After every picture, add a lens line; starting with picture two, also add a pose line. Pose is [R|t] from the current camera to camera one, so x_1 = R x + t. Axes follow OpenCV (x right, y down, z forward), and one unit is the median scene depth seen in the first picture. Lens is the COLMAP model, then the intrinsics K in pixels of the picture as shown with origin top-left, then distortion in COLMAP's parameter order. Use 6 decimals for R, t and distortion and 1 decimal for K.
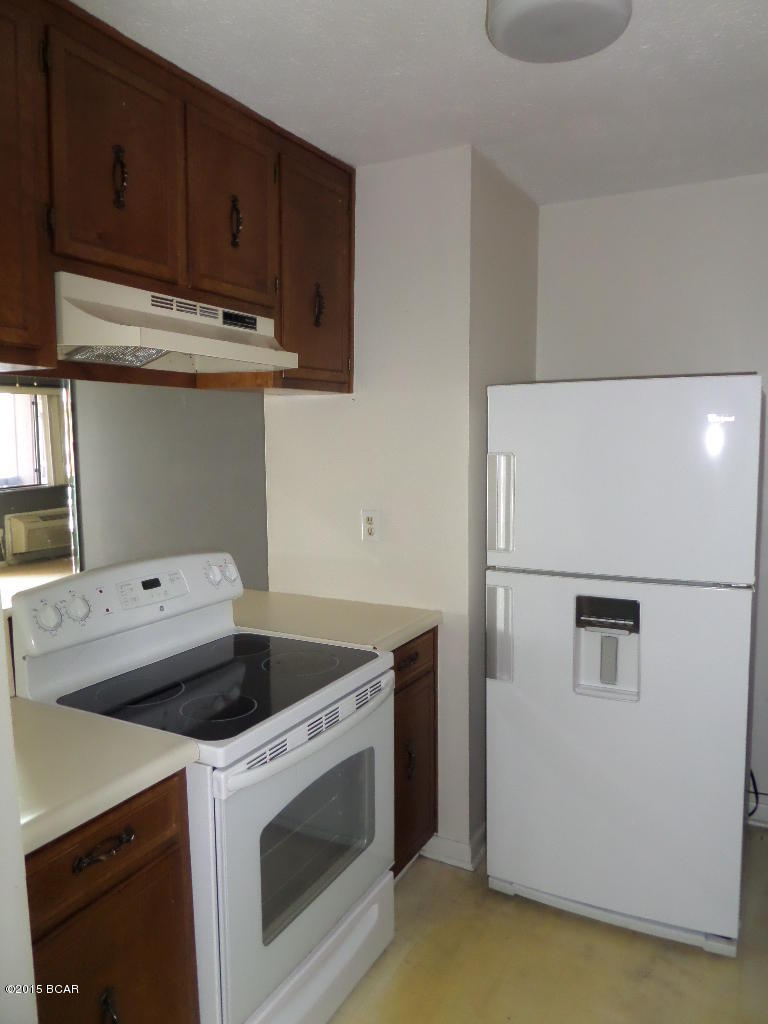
lens RADIAL K [[743.2, 0, 387.3], [0, 743.2, 511.7], [0, 0, 1]] dist [0.003107, -0.014186]
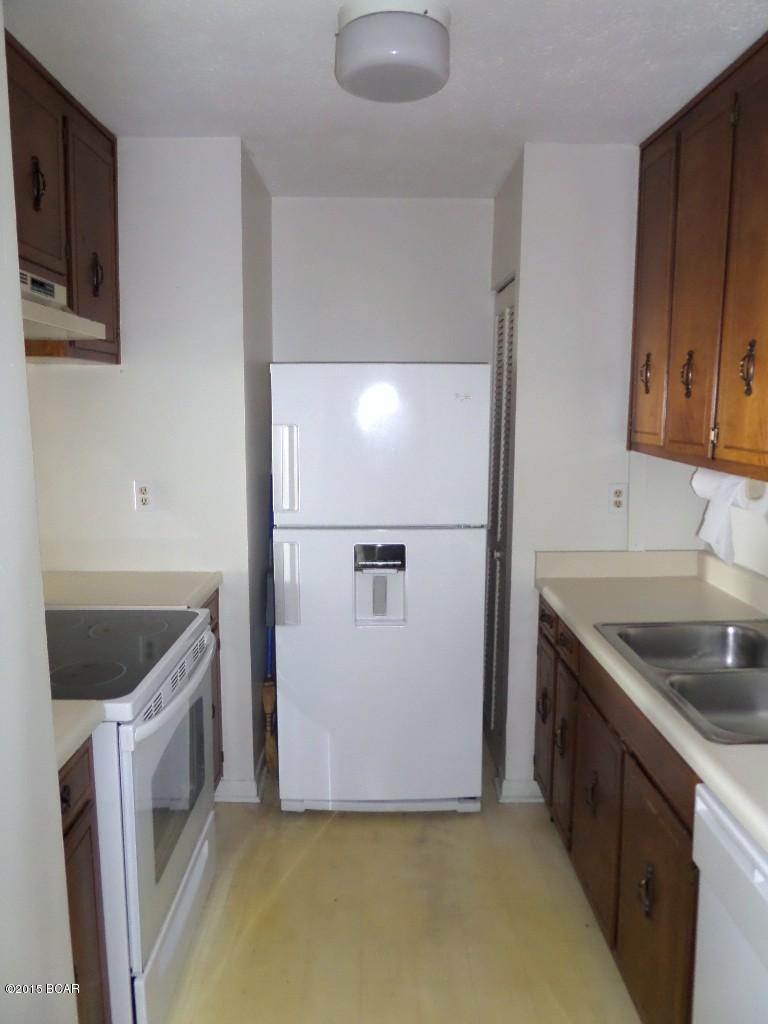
lens RADIAL K [[743.2, 0, 375.3], [0, 743.2, 508.9], [0, 0, 1]] dist [0.003107, -0.014186]
pose [[0.886461, -0.054135, 0.459626, -0.258846], [0.039063, 0.998343, 0.042246, 0.007753], [-0.461152, -0.019495, 0.887107, -0.064284]]
